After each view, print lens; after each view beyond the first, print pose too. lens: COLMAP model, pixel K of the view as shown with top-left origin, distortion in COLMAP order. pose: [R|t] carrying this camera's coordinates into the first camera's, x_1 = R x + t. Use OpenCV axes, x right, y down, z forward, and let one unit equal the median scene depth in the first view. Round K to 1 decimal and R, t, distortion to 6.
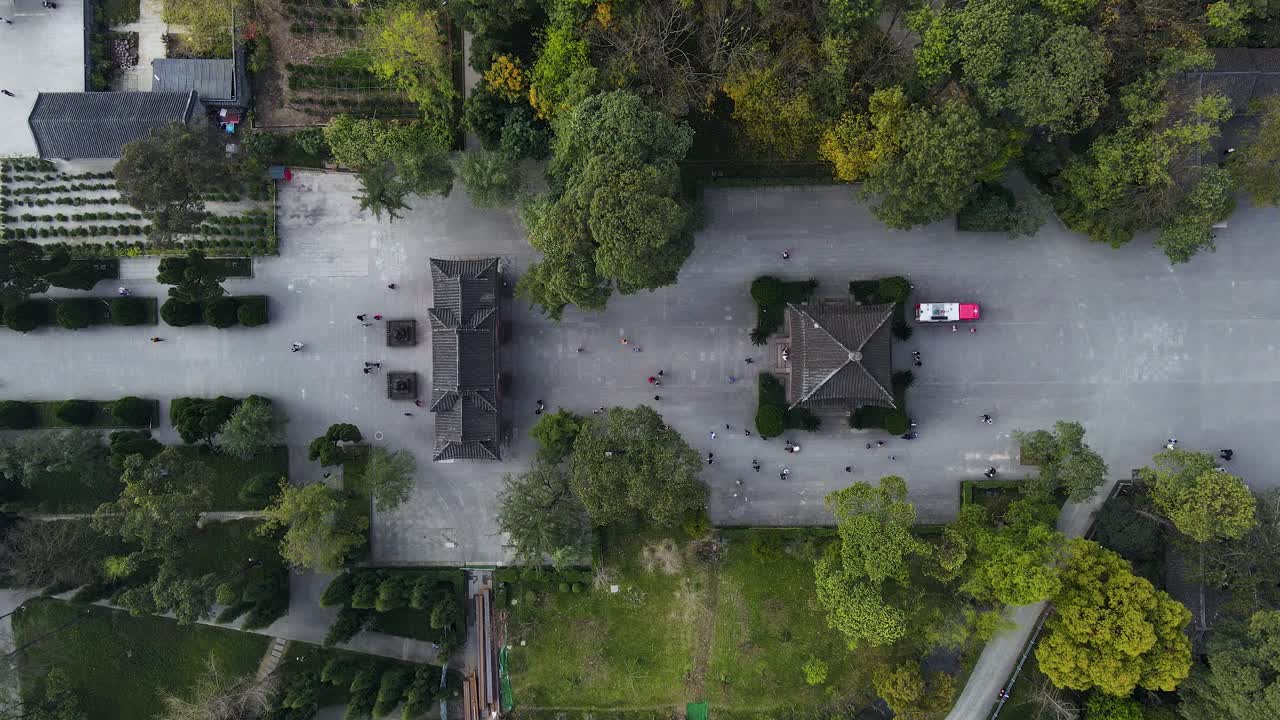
lens RADIAL K [[968.3, 0, 634.8], [0, 968.3, 360.5], [0, 0, 1]] dist [-0.001294, 0.018960]
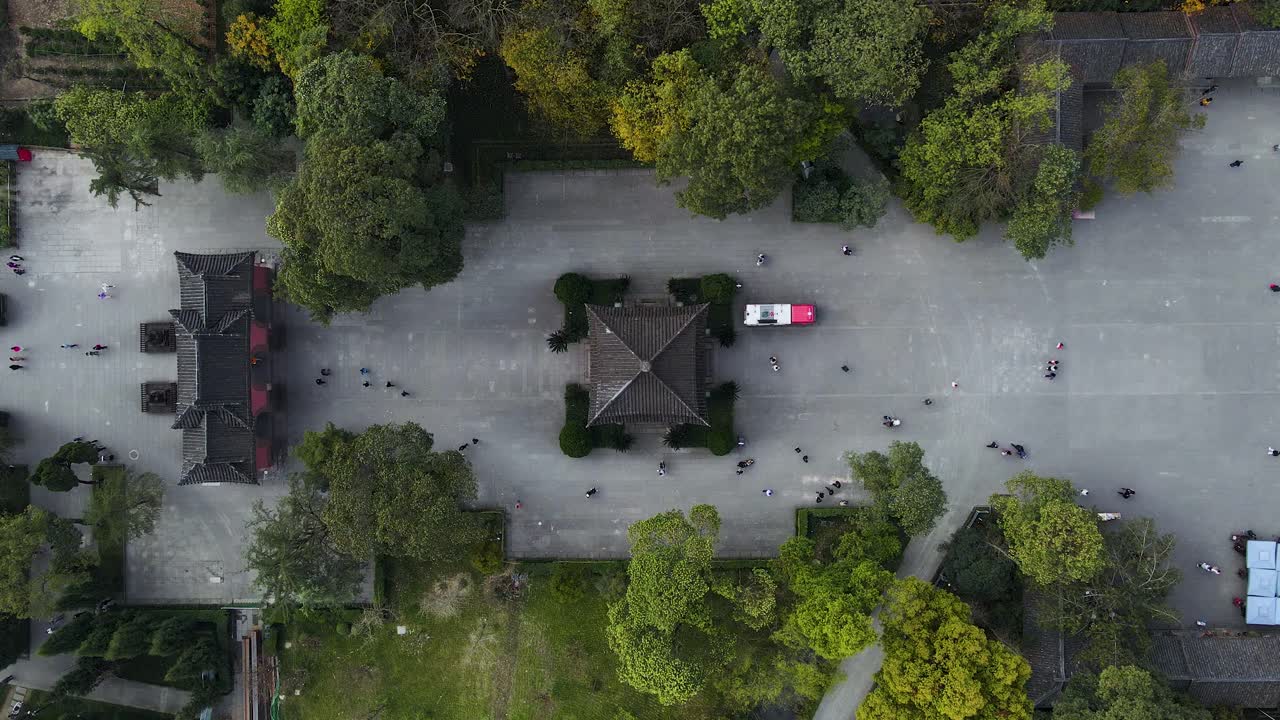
lens RADIAL K [[968.3, 0, 641.1], [0, 968.3, 361.5], [0, 0, 1]] dist [-0.001294, 0.018960]
pose [[0.999991, 0.001808, 0.003910, 0.198680], [-0.001818, 0.999996, 0.002338, -0.009809], [-0.003906, -0.002345, 0.999990, 0.129922]]
